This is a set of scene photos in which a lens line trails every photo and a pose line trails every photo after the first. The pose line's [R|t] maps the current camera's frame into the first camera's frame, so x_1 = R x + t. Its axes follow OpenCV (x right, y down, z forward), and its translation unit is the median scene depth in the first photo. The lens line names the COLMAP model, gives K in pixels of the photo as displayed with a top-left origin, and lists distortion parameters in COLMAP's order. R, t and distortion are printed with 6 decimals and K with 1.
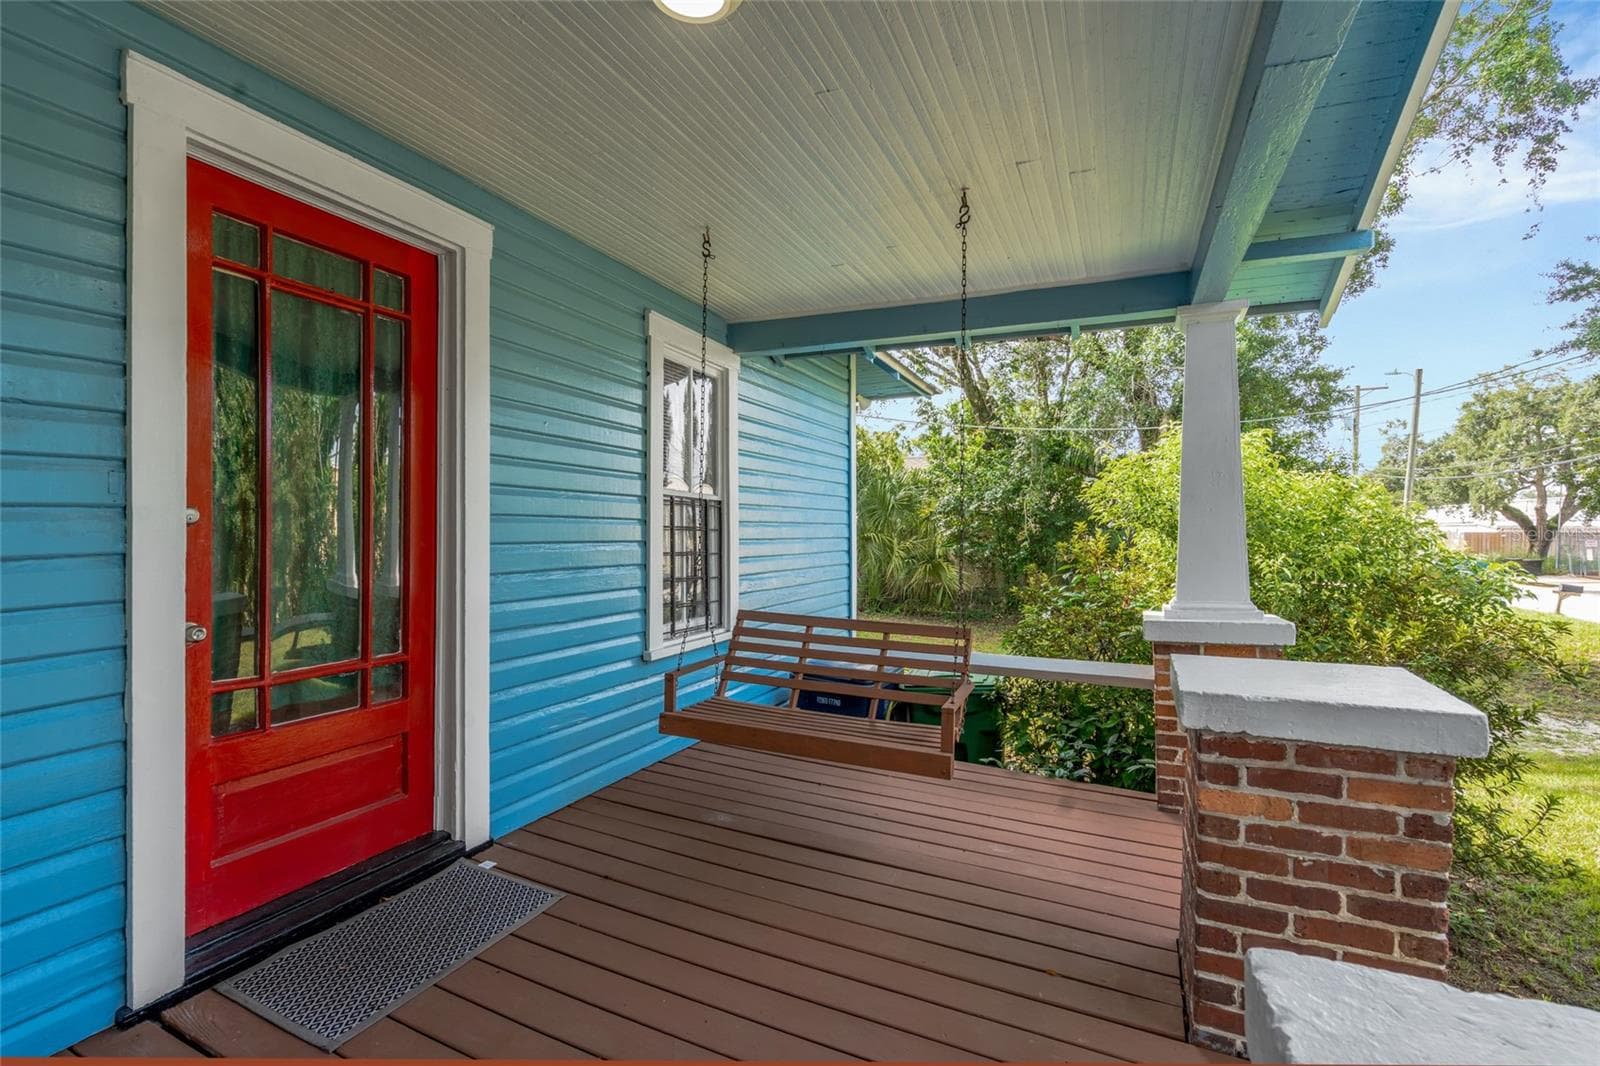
lens RADIAL K [[701.8, 0, 755.2], [0, 701.8, 532.1], [0, 0, 1]] dist [-0.002254, -0.000076]
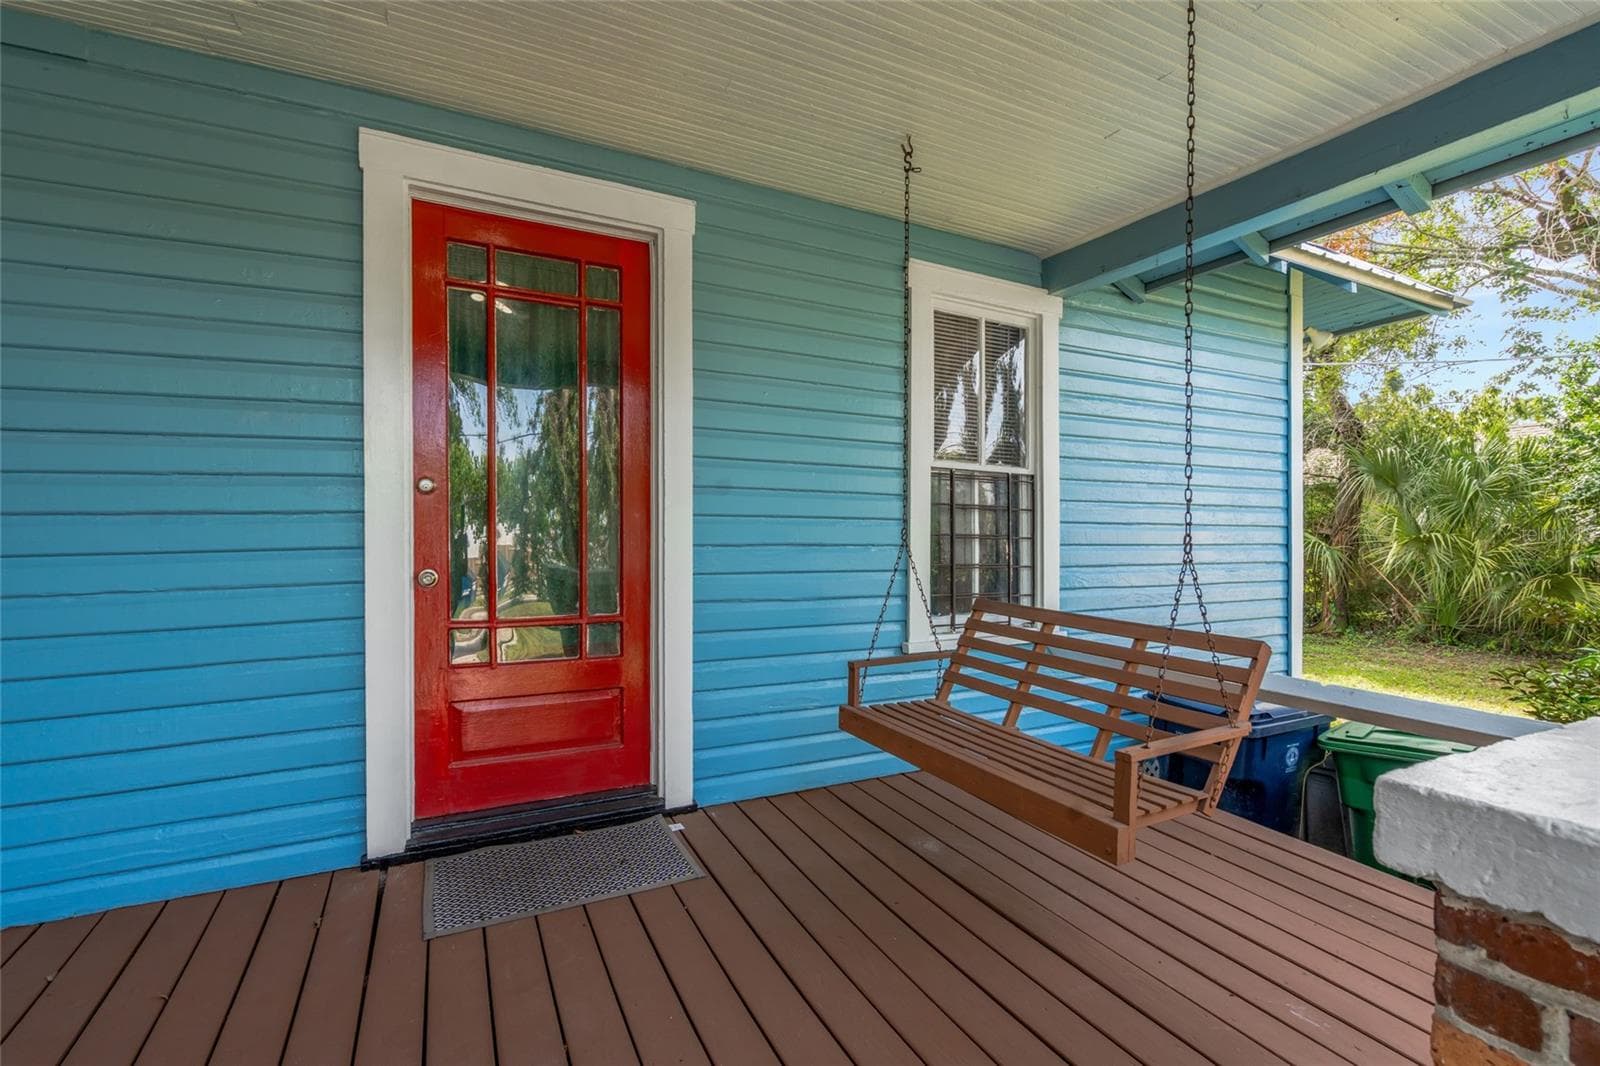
lens RADIAL K [[701.8, 0, 755.2], [0, 701.8, 532.1], [0, 0, 1]] dist [-0.002254, -0.000076]
pose [[0.808007, 0.004707, -0.589154, 0.296181], [-0.005383, 0.999985, 0.000606, 0.041472], [0.589148, 0.002682, 0.808021, 0.229063]]
